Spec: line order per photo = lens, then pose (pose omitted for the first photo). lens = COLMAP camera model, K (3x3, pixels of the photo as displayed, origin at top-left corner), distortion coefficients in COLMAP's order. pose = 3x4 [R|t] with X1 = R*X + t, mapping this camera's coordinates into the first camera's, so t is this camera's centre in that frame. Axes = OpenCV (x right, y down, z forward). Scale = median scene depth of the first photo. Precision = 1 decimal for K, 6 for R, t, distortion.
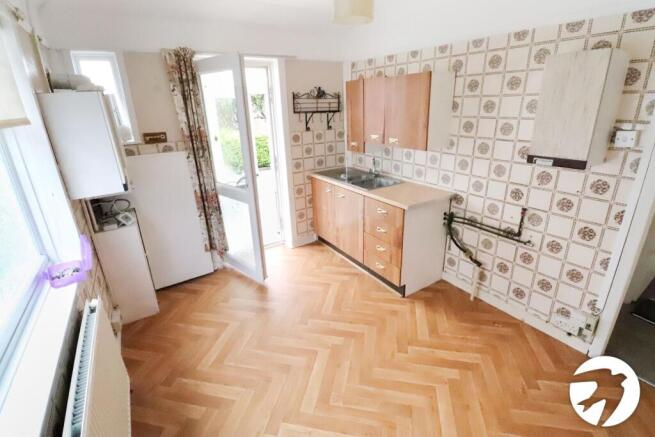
lens RADIAL K [[310.3, 0, 329.9], [0, 310.3, 215.1], [0, 0, 1]] dist [-0.001140, -0.001094]
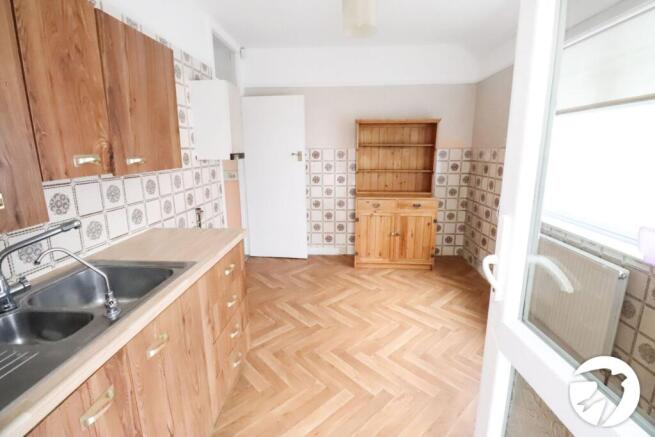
lens RADIAL K [[310.3, 0, 328.3], [0, 310.3, 216.1], [0, 0, 1]] dist [-0.001140, -0.001094]
pose [[-0.817879, -0.096721, 0.567202, -0.409686], [0.213628, 0.864267, 0.455419, -0.430116], [-0.534263, 0.493648, -0.686203, 1.633971]]
